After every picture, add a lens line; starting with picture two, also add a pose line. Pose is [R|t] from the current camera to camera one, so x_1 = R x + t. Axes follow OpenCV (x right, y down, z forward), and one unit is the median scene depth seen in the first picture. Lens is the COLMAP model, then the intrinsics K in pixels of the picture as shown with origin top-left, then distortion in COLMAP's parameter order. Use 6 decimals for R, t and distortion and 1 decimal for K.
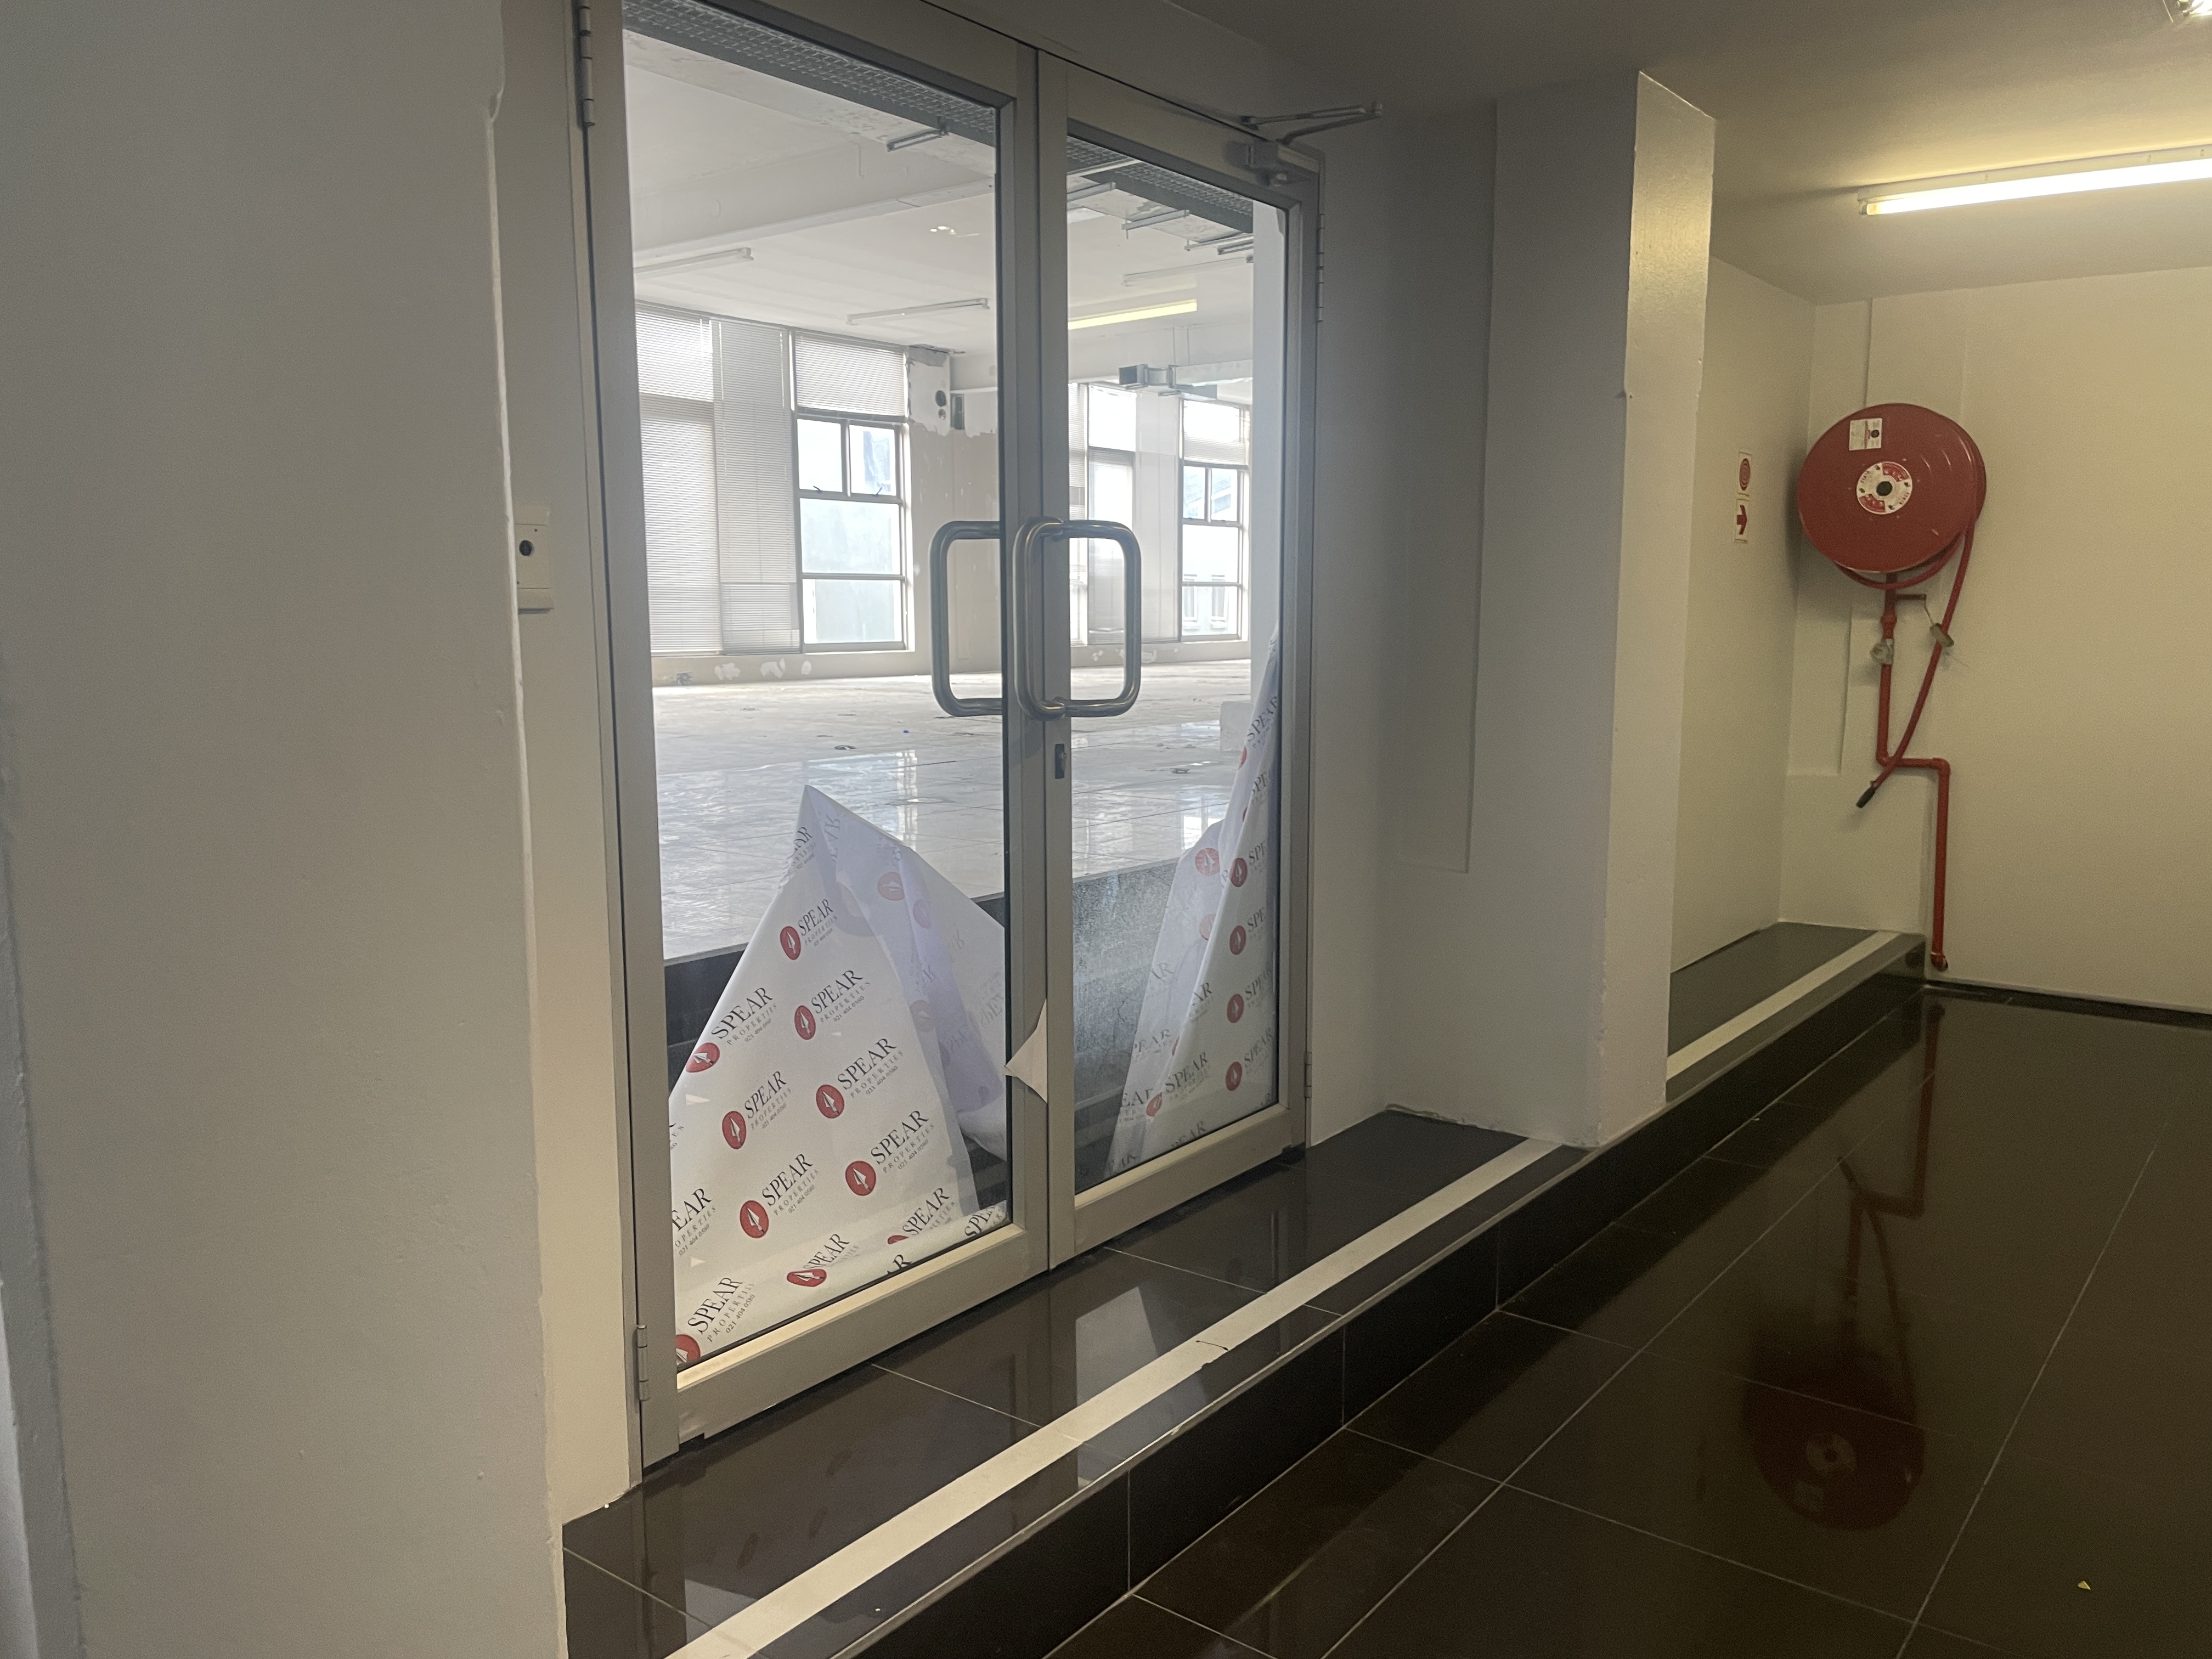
lens RADIAL K [[1665.4, 0, 1093.2], [0, 1665.4, 852.1], [0, 0, 1]] dist [0.074763, -0.049311]
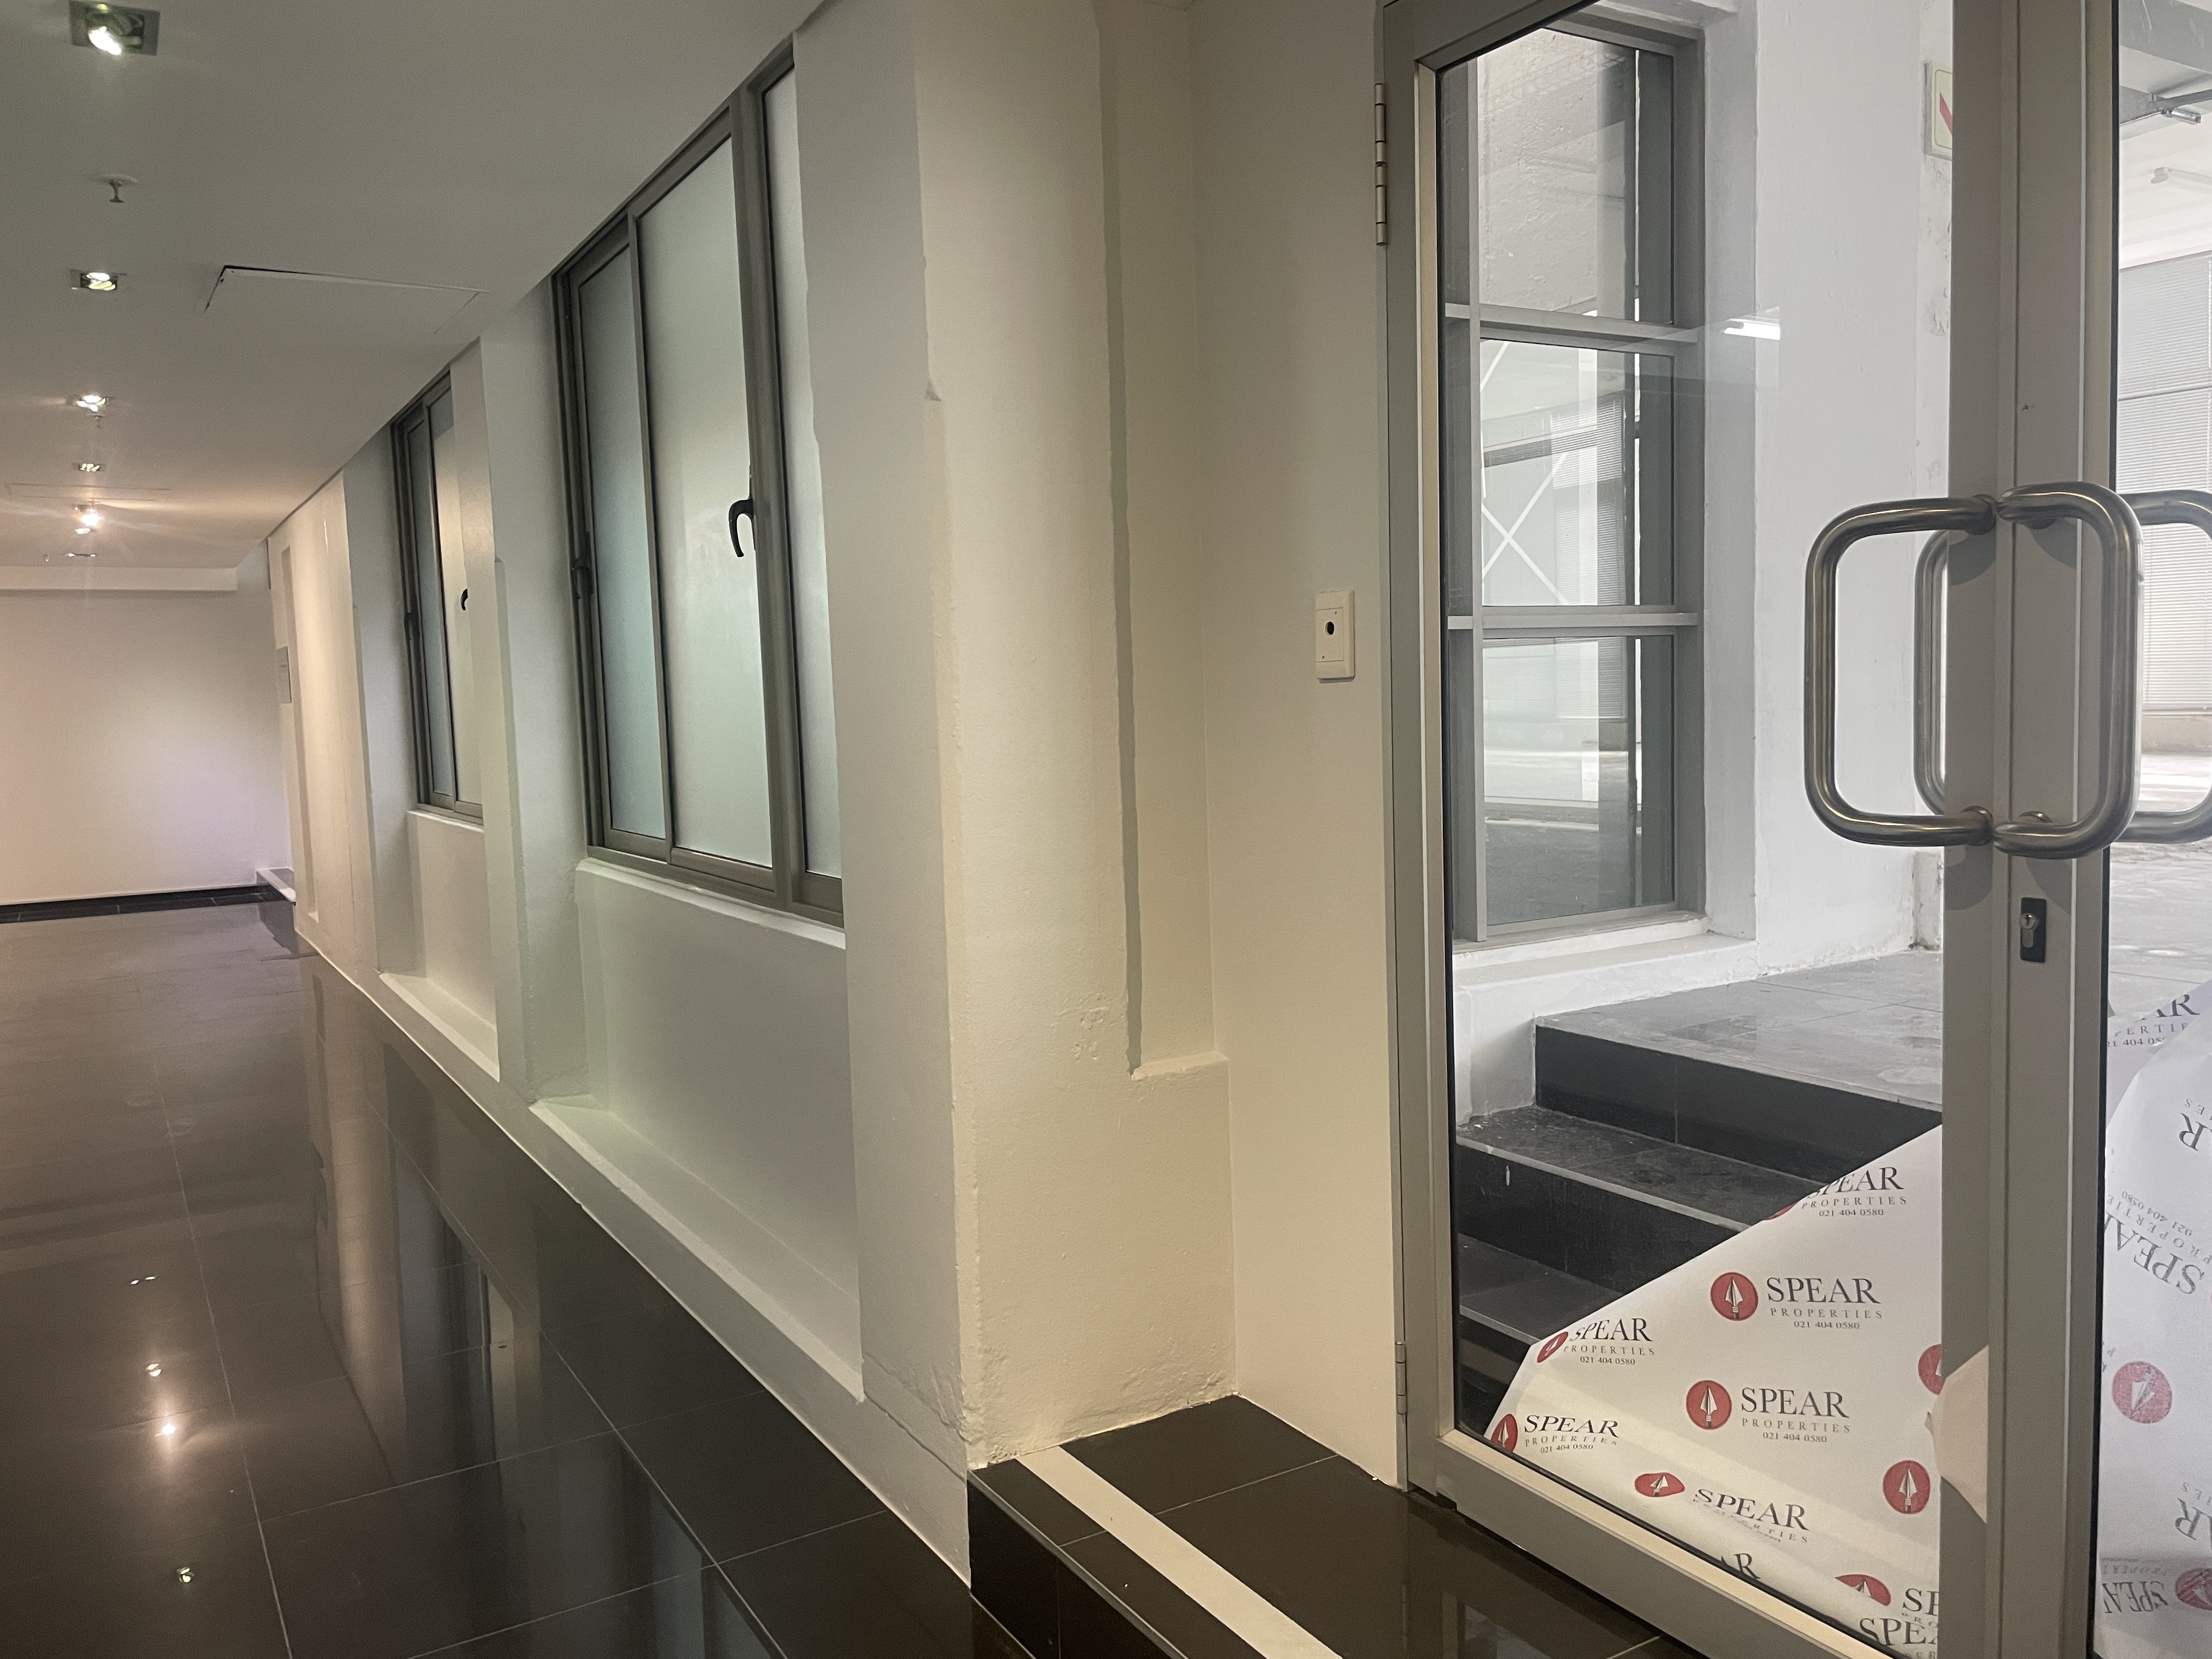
lens RADIAL K [[1665.4, 0, 1094.4], [0, 1665.4, 846.5], [0, 0, 1]] dist [0.074763, -0.049311]
pose [[-0.343750, 0.048440, -0.937811, 0.697504], [-0.176950, 0.977437, 0.115346, -0.094476], [0.922239, 0.205596, -0.327422, 1.003532]]
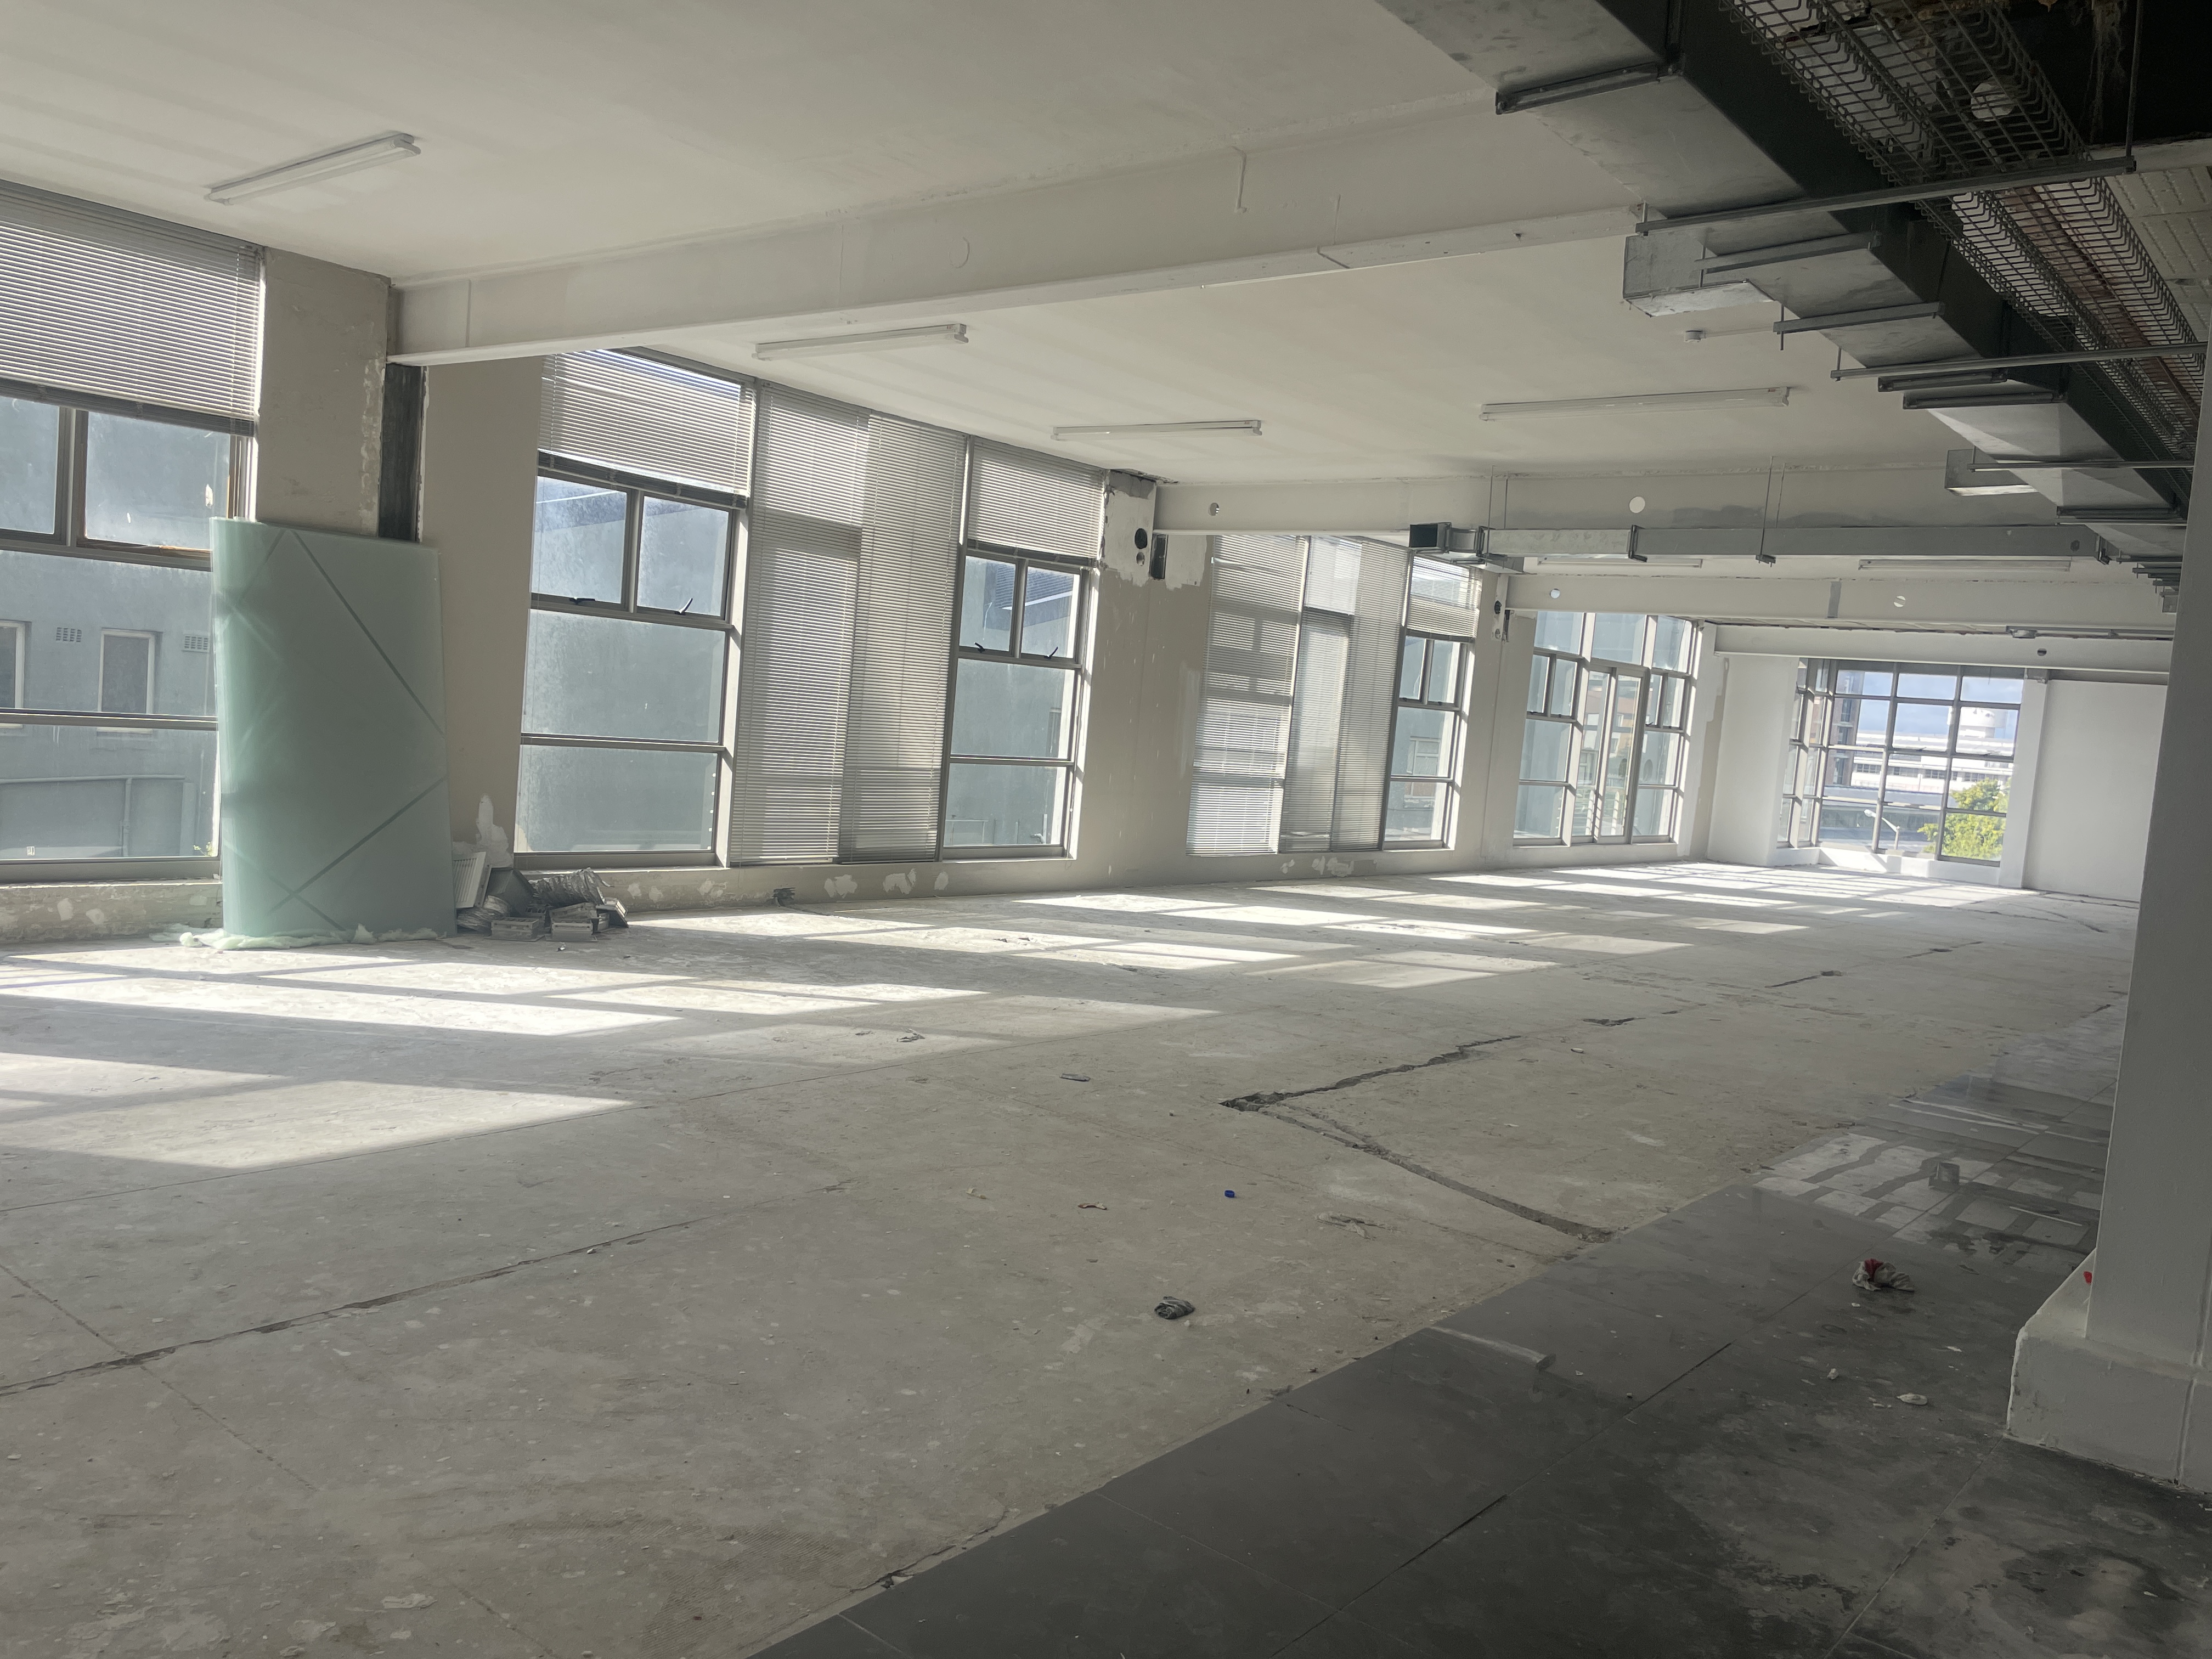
lens RADIAL K [[1665.4, 0, 1093.0], [0, 1665.4, 865.1], [0, 0, 1]] dist [0.074763, -0.049311]
pose [[0.996236, 0.084985, -0.017052, -0.087853], [-0.085771, 0.994936, -0.052396, -0.079722], [0.012512, 0.053662, 0.998481, 0.241981]]
